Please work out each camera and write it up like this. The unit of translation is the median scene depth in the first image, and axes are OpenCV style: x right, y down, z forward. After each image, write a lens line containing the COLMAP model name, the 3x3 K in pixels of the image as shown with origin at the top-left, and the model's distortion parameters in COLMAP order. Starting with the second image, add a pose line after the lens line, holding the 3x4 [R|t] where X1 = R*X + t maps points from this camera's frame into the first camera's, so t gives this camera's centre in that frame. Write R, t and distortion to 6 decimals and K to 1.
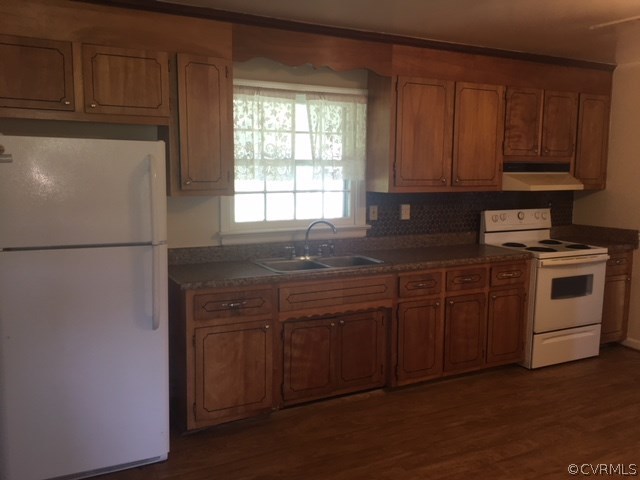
lens RADIAL K [[538.5, 0, 318.5], [0, 538.5, 238.0], [0, 0, 1]] dist [0.050800, -0.081688]
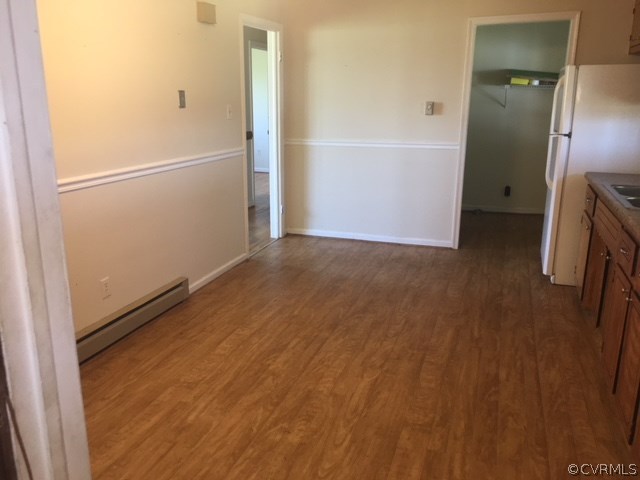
lens RADIAL K [[538.5, 0, 315.2], [0, 538.5, 239.1], [0, 0, 1]] dist [0.050800, -0.081688]
pose [[-0.716208, 0.169521, -0.676985, 1.008427], [-0.094124, 0.937723, 0.334388, -0.128793], [0.691510, 0.303212, -0.655649, 1.266878]]
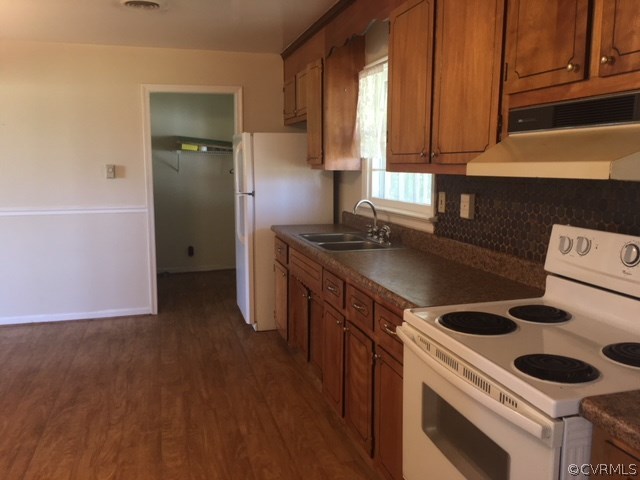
lens RADIAL K [[538.5, 0, 316.9], [0, 538.5, 236.8], [0, 0, 1]] dist [0.050800, -0.081688]
pose [[-0.180334, 0.123547, -0.975815, 1.027039], [-0.124524, 0.981230, 0.147245, -0.106594], [0.975691, 0.148066, -0.161565, 1.180583]]
